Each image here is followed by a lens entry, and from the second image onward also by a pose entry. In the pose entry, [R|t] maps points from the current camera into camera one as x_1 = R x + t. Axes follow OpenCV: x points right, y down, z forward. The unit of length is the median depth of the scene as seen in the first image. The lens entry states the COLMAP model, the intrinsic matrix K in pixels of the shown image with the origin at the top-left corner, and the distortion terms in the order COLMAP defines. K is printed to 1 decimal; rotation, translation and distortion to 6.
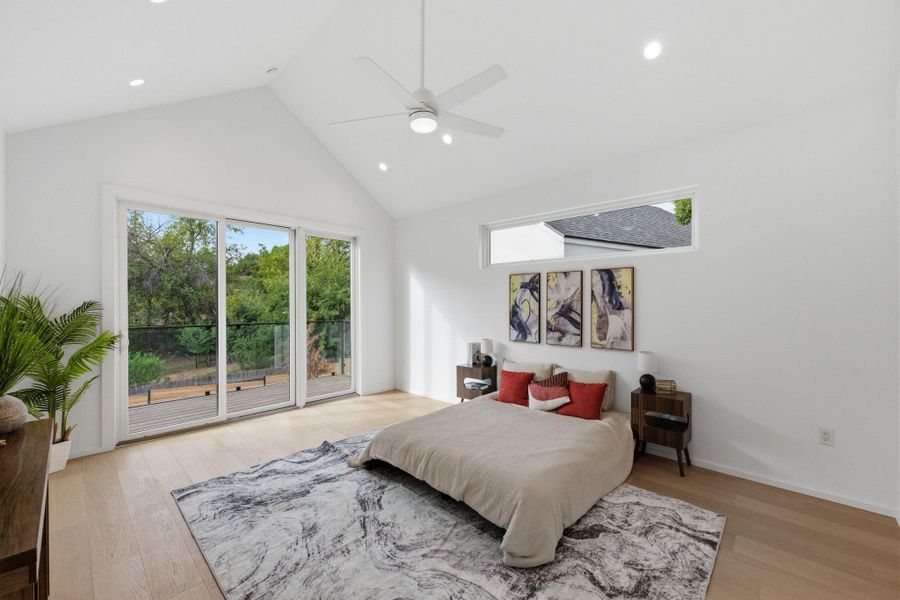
lens RADIAL K [[359.5, 0, 451.7], [0, 359.5, 301.3], [0, 0, 1]] dist [0.000855, 0.000316]
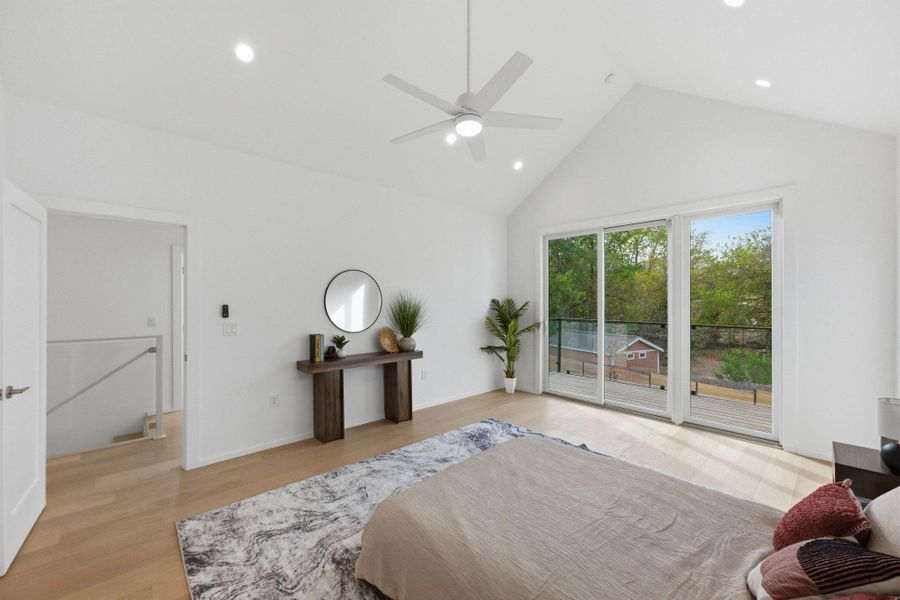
lens RADIAL K [[359.5, 0, 451.7], [0, 359.5, 301.3], [0, 0, 1]] dist [0.000855, 0.000316]
pose [[-0.086091, 0.000819, -0.996287, 0.787458], [0.003115, 0.999995, 0.000553, -0.001908], [0.996282, -0.003056, -0.086093, 0.876086]]
